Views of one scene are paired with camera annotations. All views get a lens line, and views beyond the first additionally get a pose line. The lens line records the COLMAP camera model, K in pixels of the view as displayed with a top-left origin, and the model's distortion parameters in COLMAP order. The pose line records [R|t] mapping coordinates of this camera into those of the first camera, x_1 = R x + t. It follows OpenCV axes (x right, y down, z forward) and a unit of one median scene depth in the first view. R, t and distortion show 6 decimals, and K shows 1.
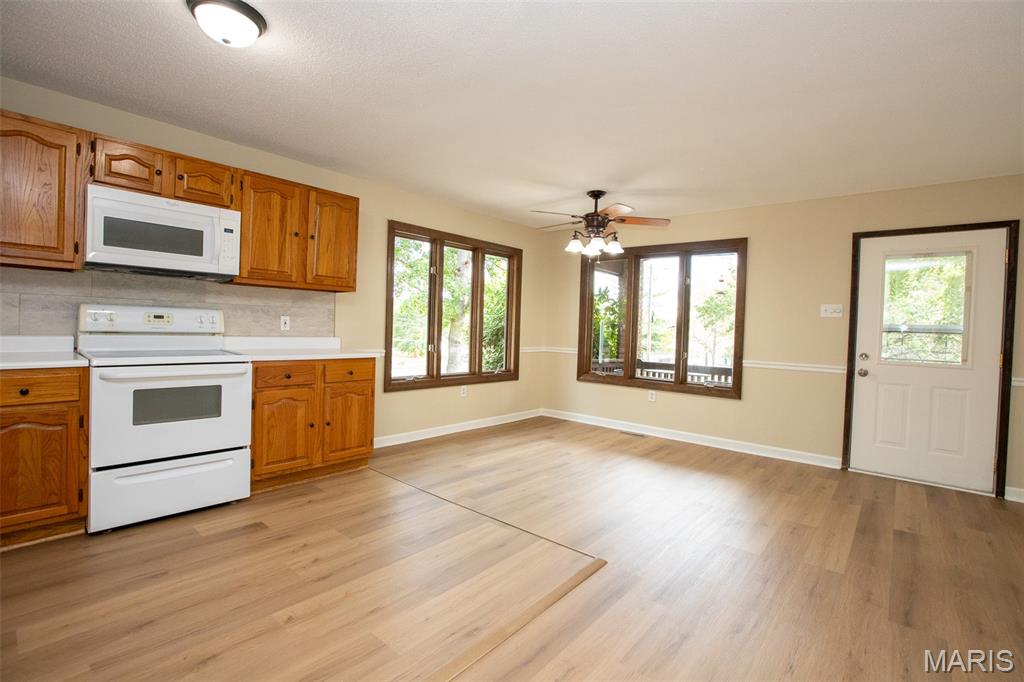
lens RADIAL K [[470.2, 0, 514.8], [0, 470.2, 336.0], [0, 0, 1]] dist [-0.047945, 0.018414]
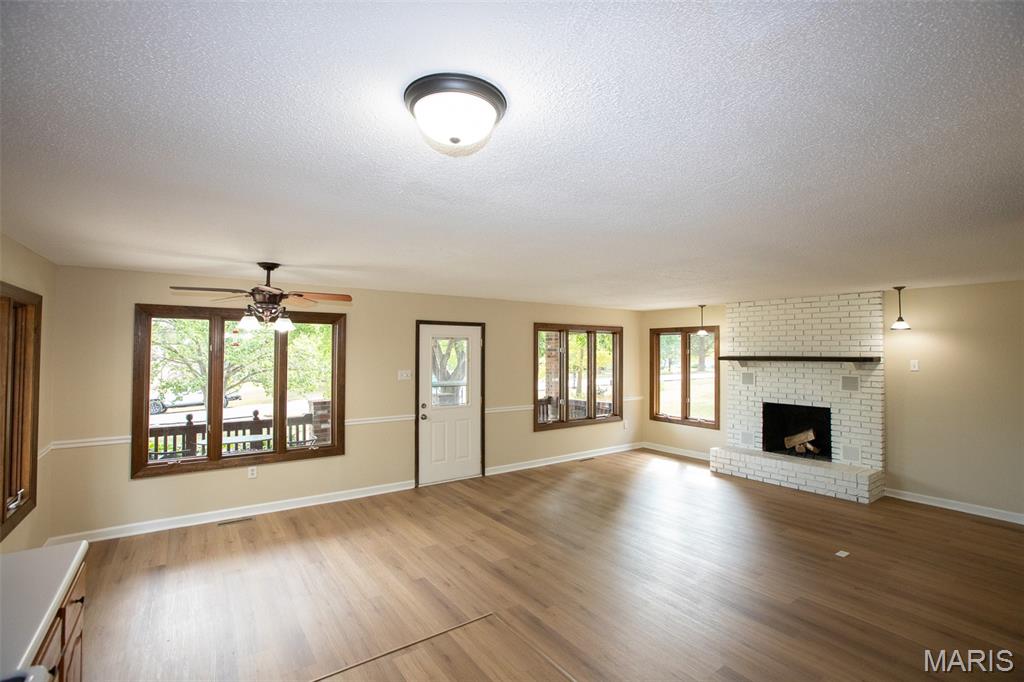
lens RADIAL K [[470.2, 0, 514.8], [0, 470.2, 336.0], [0, 0, 1]] dist [-0.047945, 0.018414]
pose [[0.245560, -0.004952, 0.969369, -0.613247], [0.024013, 0.999711, -0.000976, -0.169408], [-0.969084, 0.023517, 0.245608, 0.354968]]
